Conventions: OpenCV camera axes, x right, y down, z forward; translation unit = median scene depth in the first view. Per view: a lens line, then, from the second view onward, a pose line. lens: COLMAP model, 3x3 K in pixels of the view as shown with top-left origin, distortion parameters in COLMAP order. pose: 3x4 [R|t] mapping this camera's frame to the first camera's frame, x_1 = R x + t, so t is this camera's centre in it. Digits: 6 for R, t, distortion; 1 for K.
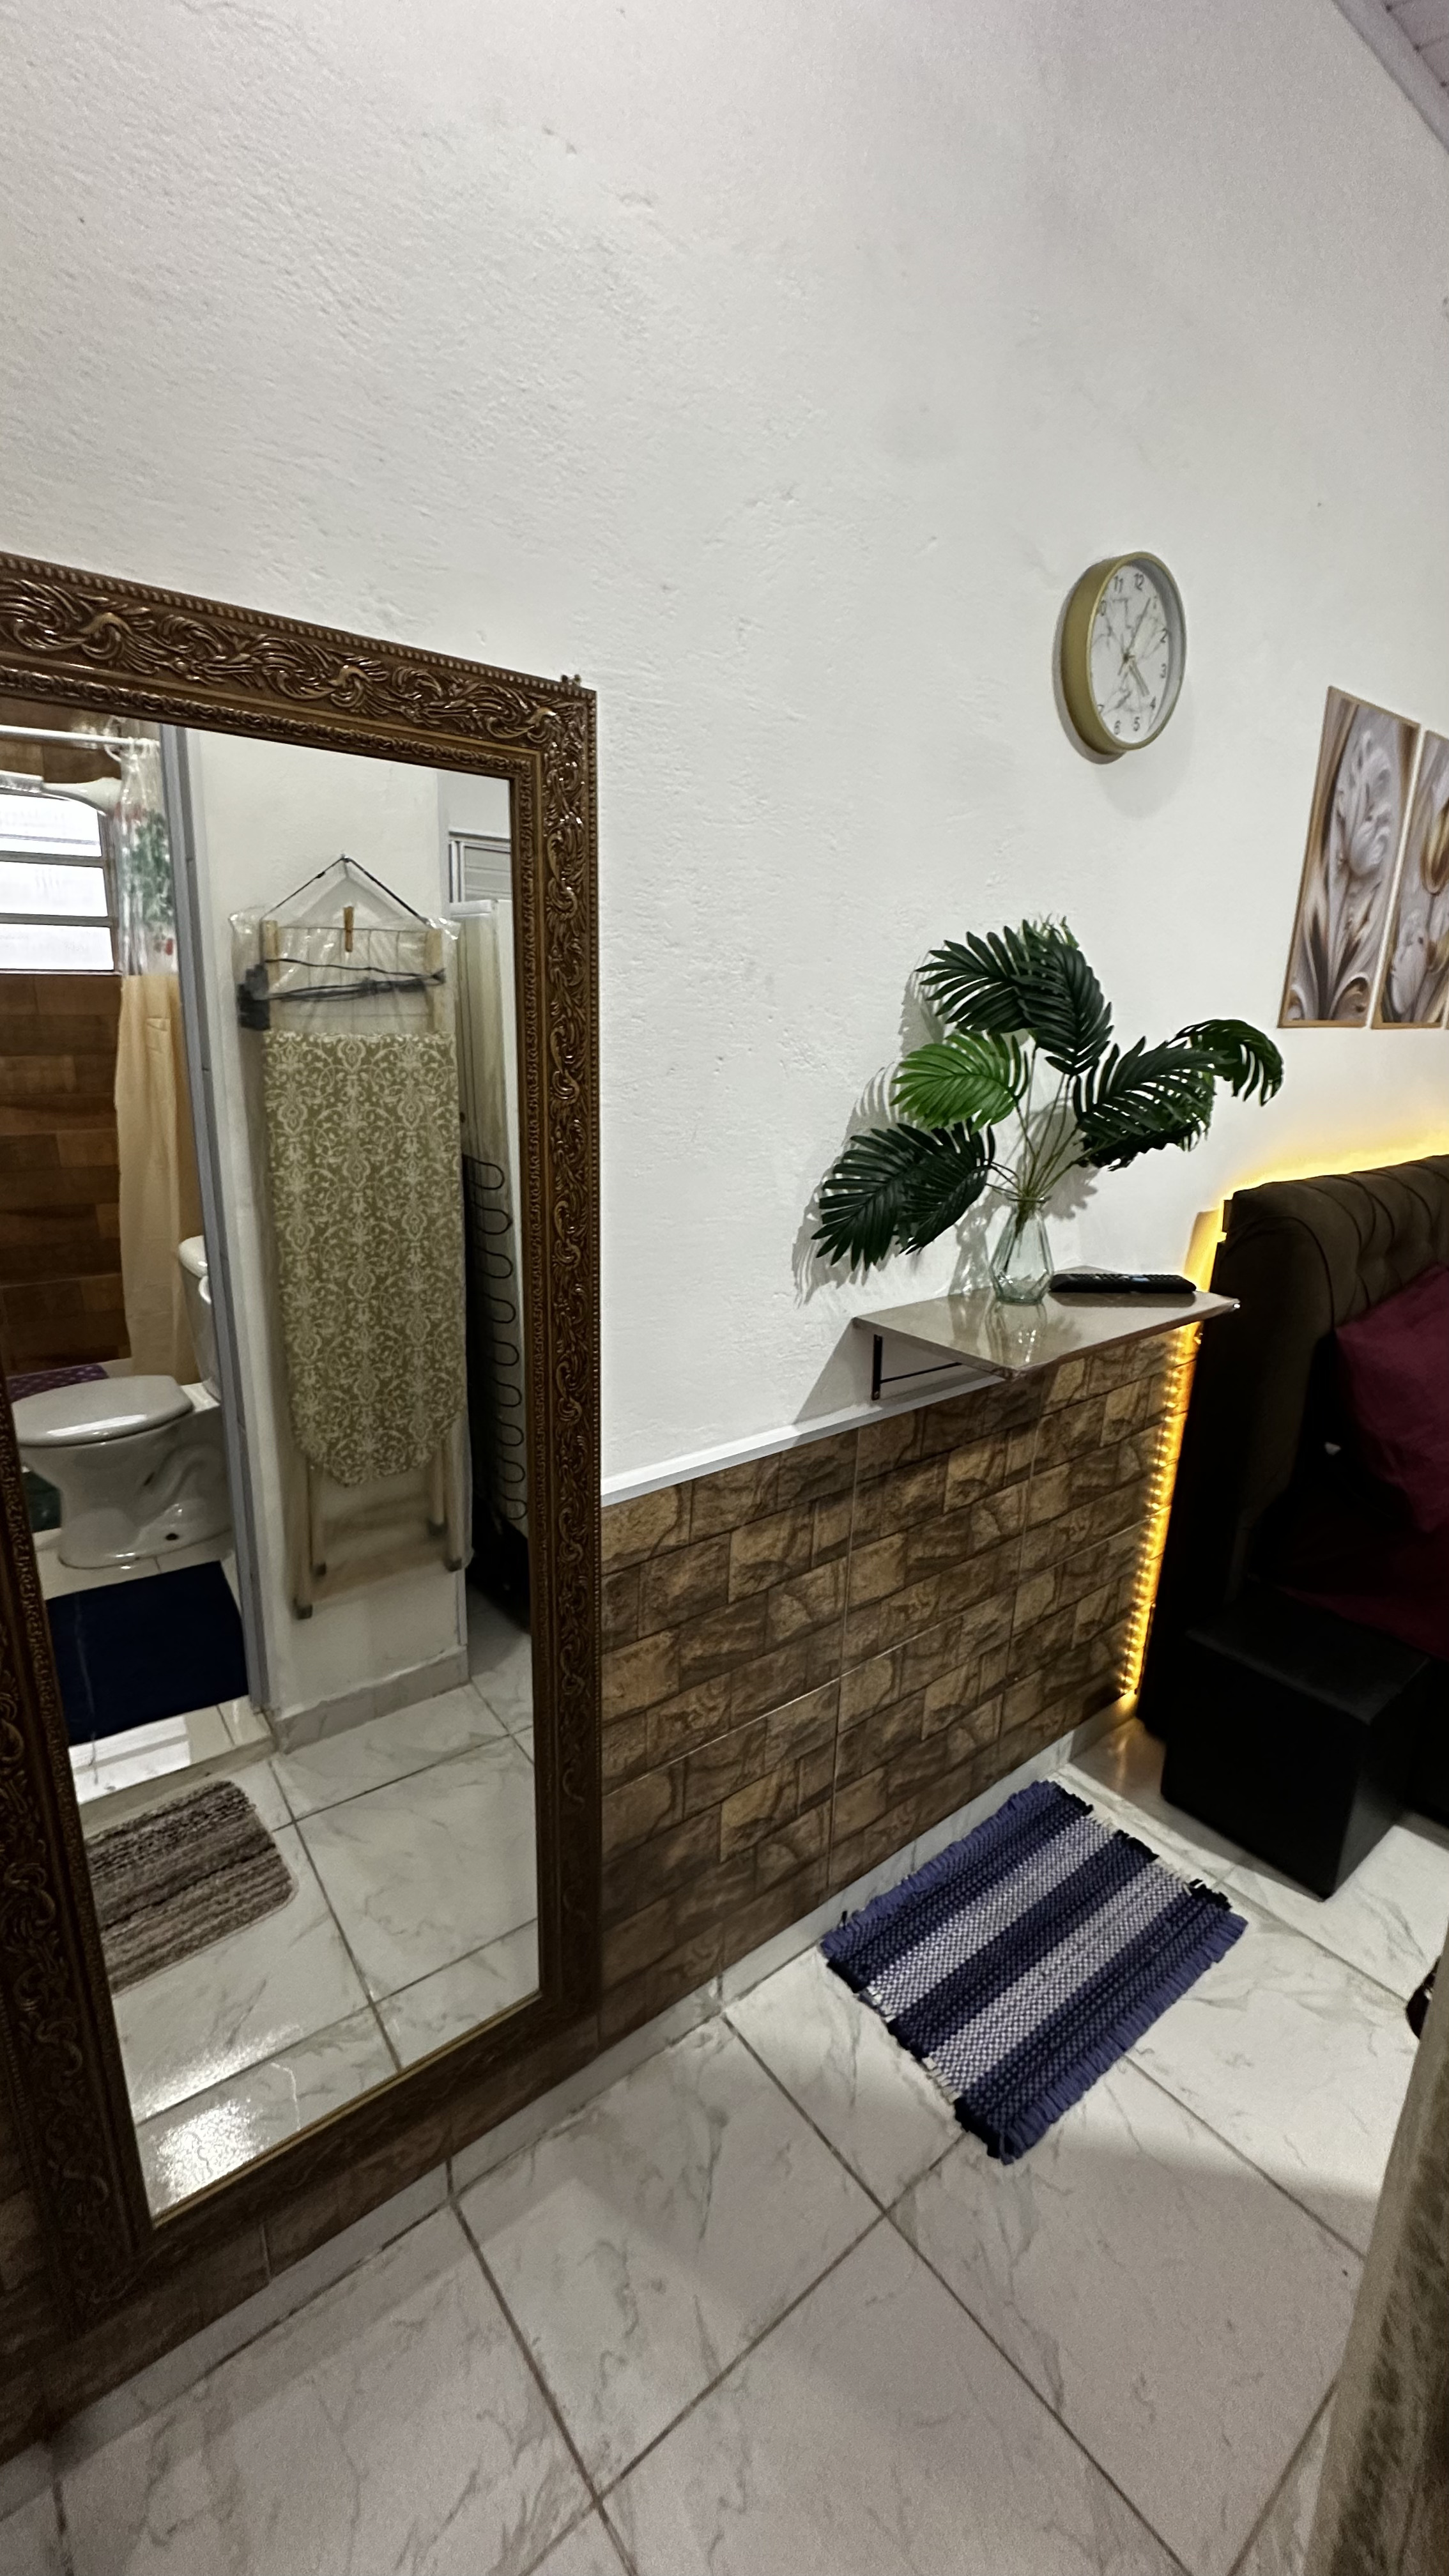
lens RADIAL K [[1029.5, 0, 723.1], [0, 1029.5, 1290.8], [0, 0, 1]] dist [-0.006516, 0.001414]
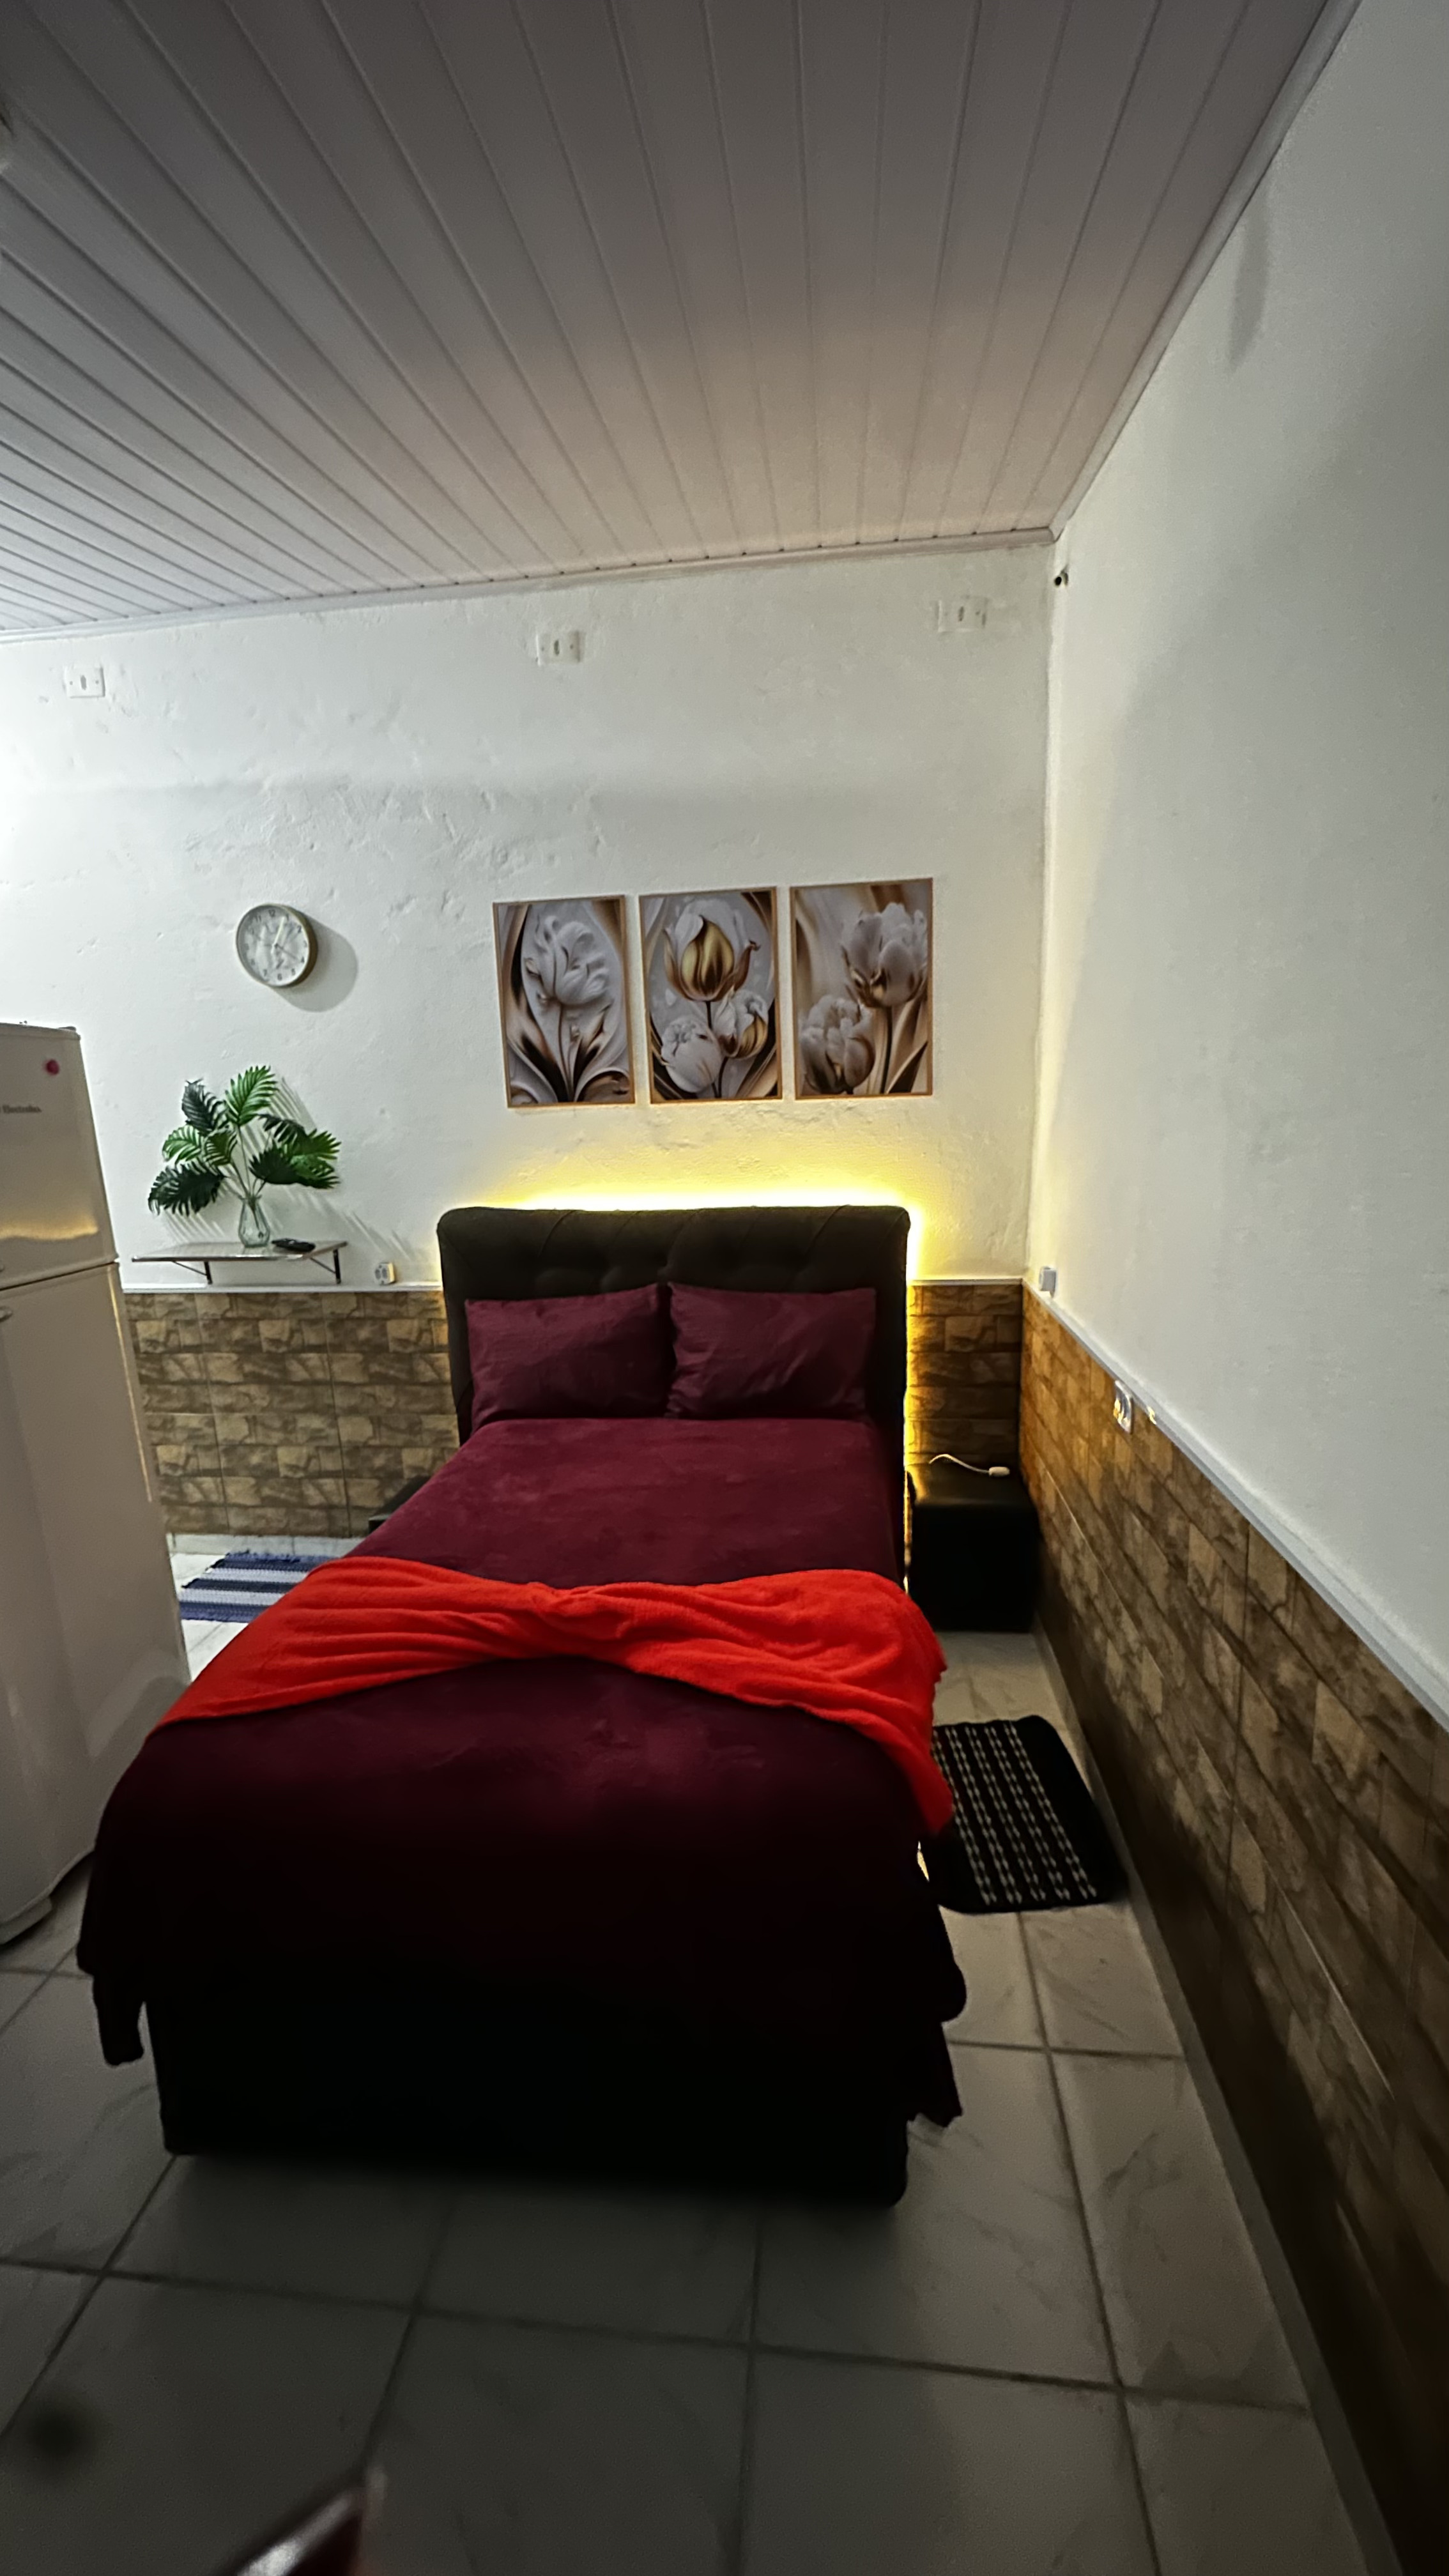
lens RADIAL K [[1029.5, 0, 718.4], [0, 1029.5, 1287.9], [0, 0, 1]] dist [-0.006516, 0.001414]
pose [[0.707966, 0.106679, -0.698143, 2.452068], [-0.142457, 0.989778, 0.006781, -0.057081], [0.691730, 0.094655, 0.715926, 0.166389]]
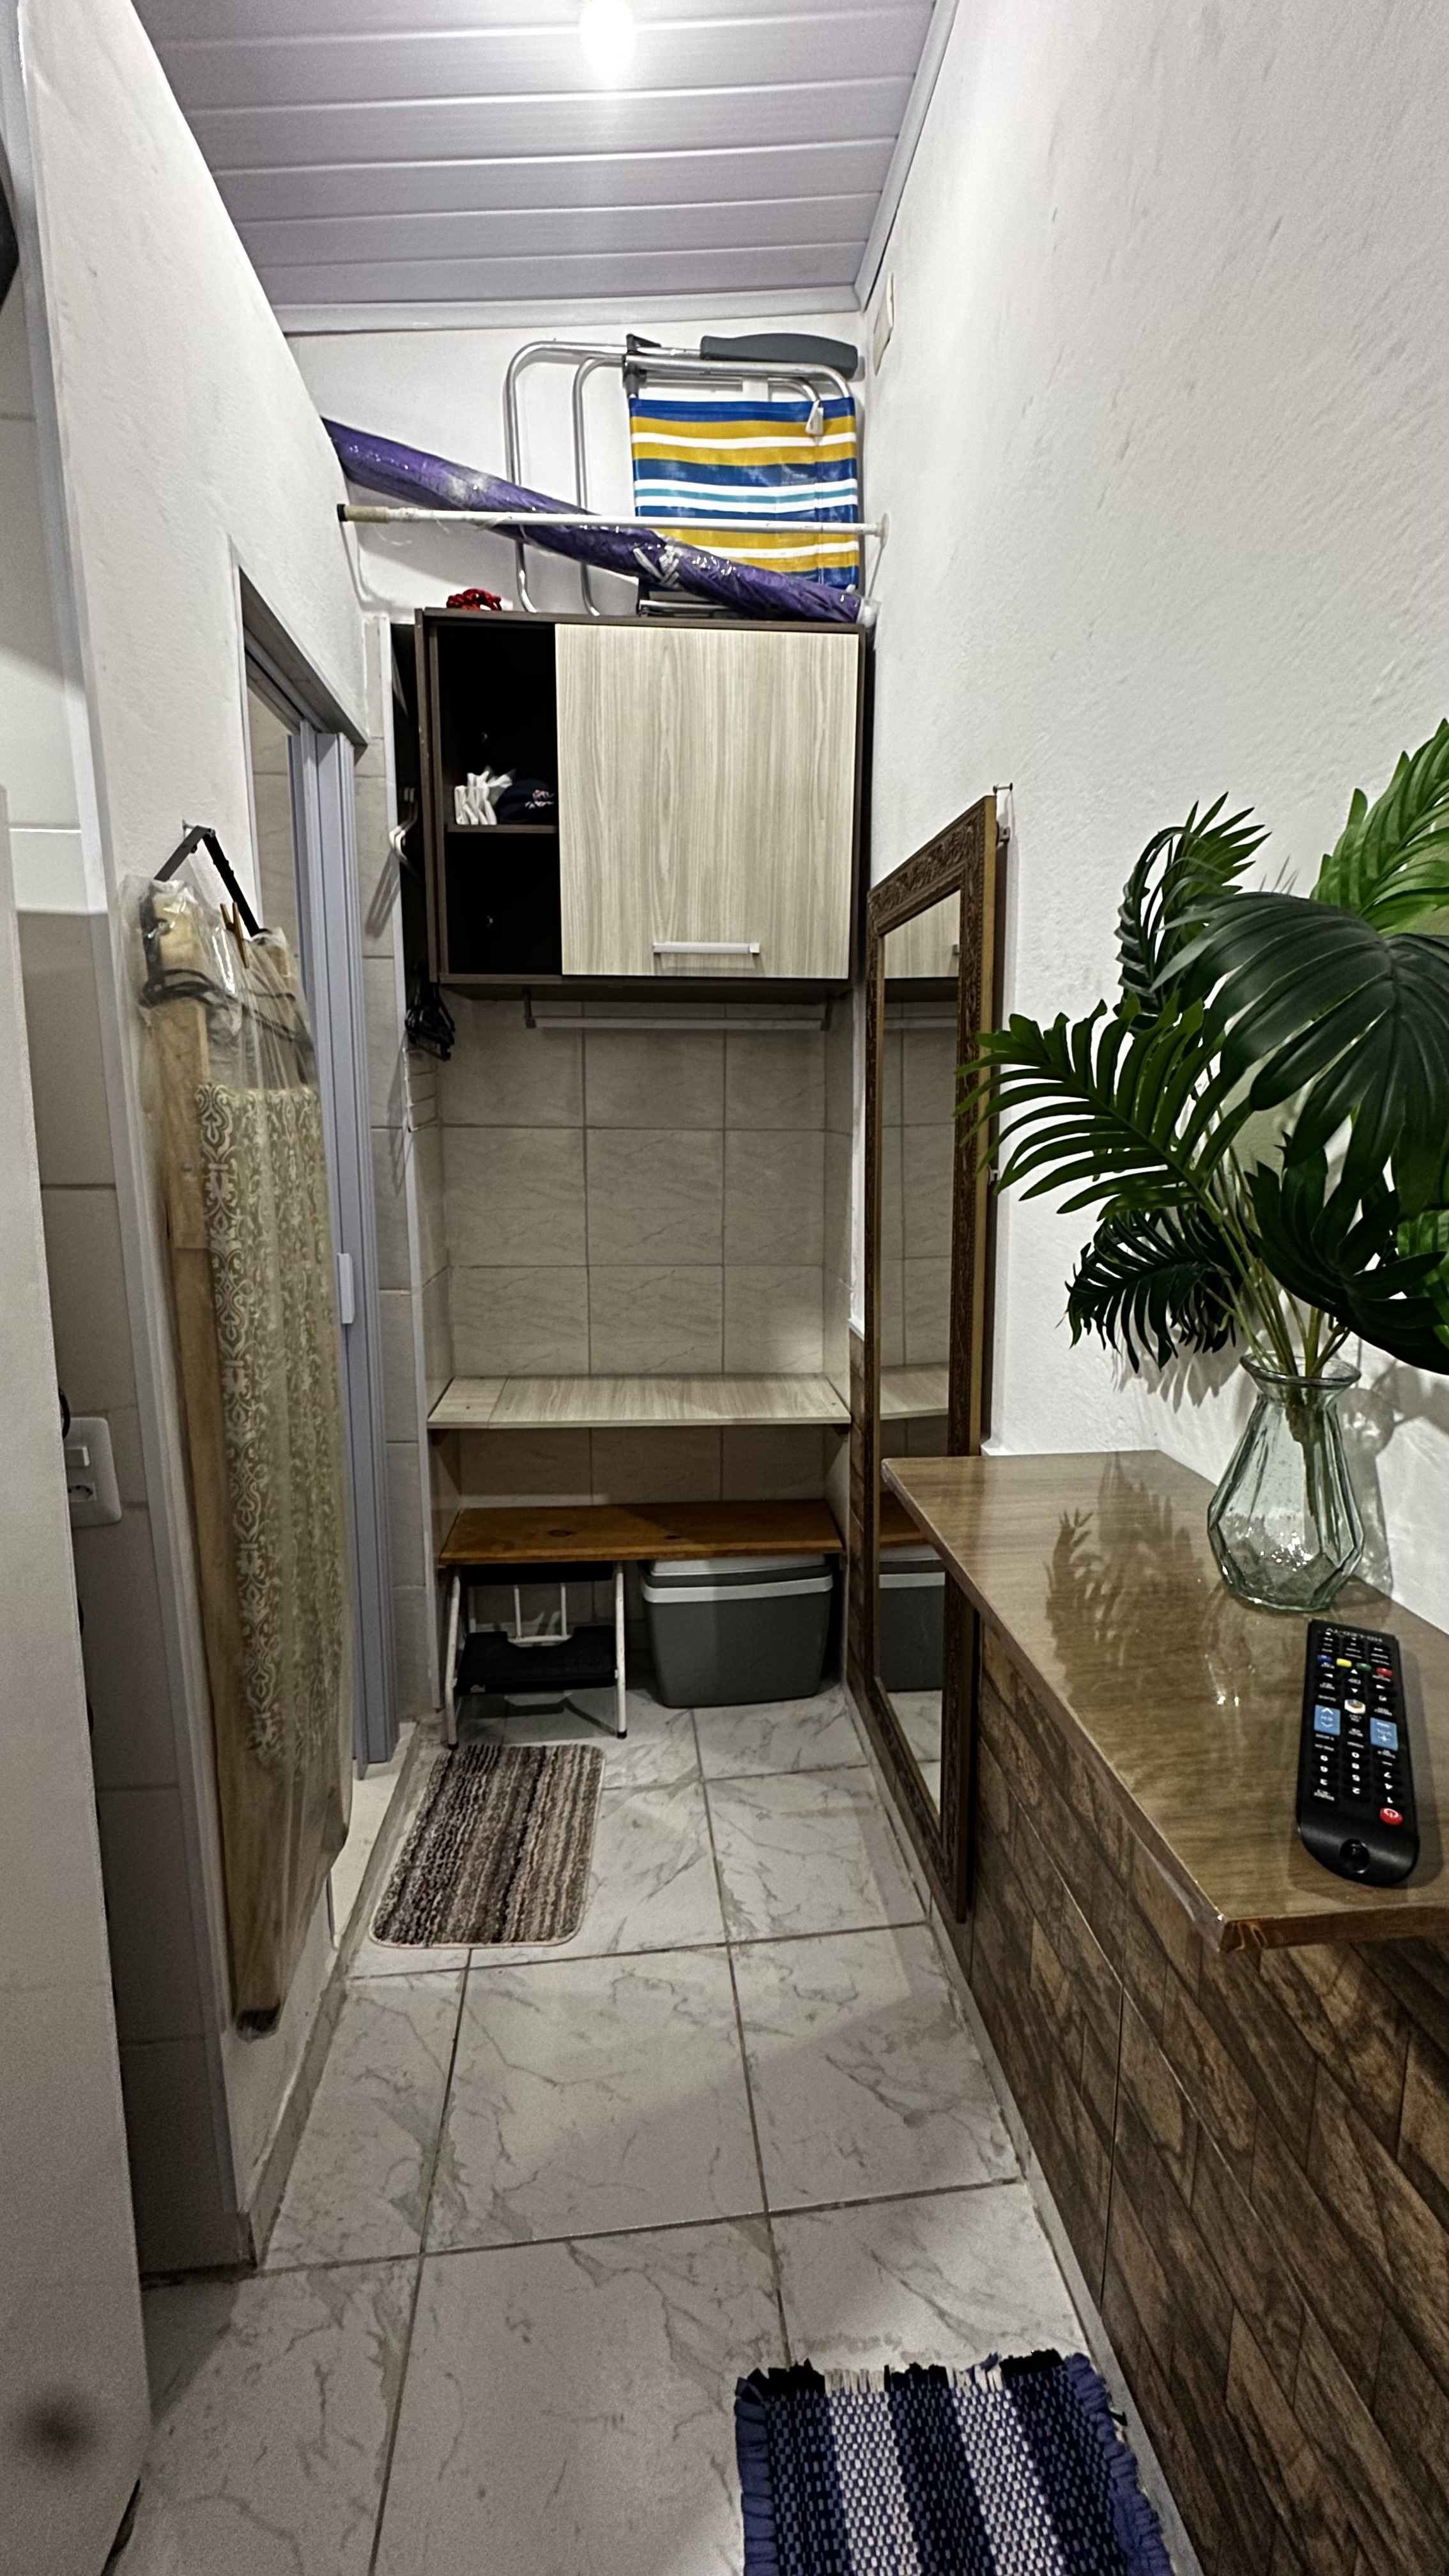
lens RADIAL K [[1029.5, 0, 715.6], [0, 1029.5, 1277.6], [0, 0, 1]] dist [-0.006516, 0.001414]
pose [[-0.538742, 0.123716, -0.833338, 0.793585], [-0.217407, 0.935240, 0.279395, -0.194354], [0.813936, 0.331695, -0.476956, 0.993329]]
